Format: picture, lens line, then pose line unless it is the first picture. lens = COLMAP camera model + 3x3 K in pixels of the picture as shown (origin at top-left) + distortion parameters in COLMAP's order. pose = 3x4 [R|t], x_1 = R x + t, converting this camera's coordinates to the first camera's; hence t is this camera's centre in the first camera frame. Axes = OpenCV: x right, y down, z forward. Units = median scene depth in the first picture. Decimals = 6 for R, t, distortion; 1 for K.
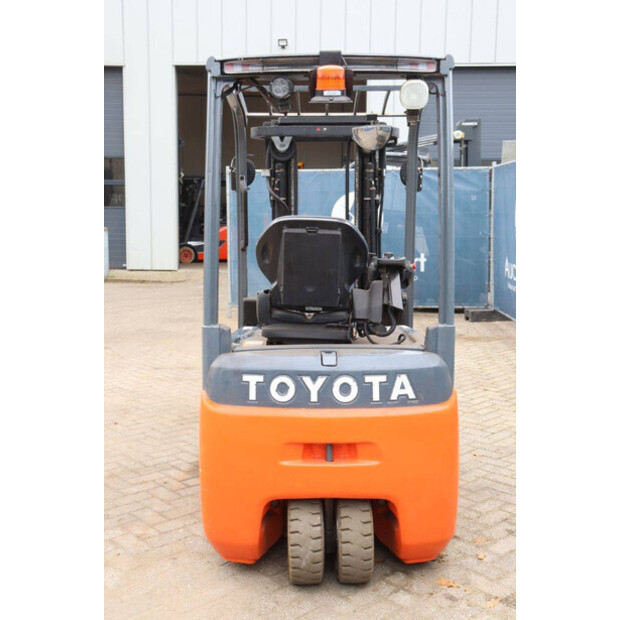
lens RADIAL K [[786.8, 0, 309.9], [0, 786.8, 308.1], [0, 0, 1]] dist [0.037076, 0.000000]
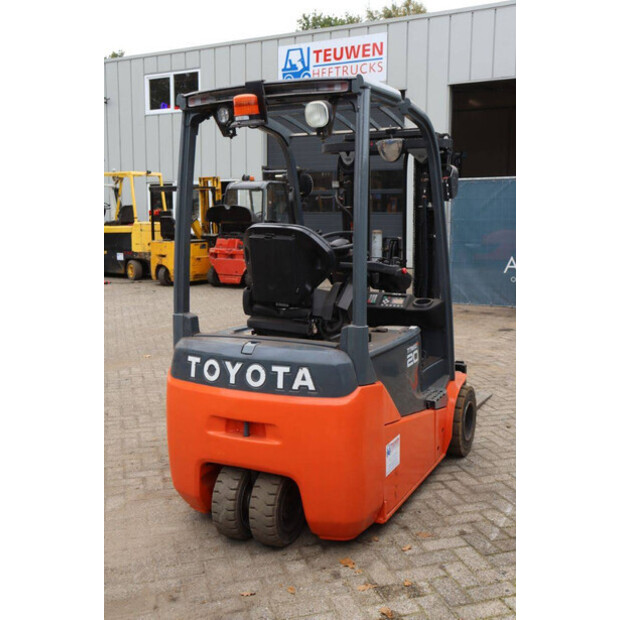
lens RADIAL K [[715.6, 0, 309.7], [0, 715.6, 310.0], [0, 0, 1]] dist [-0.035187, 0.000000]
pose [[0.891543, 0.055872, -0.449477, 0.570189], [-0.051687, 0.998430, 0.021588, -0.018208], [0.449977, 0.003985, 0.893031, 0.106064]]
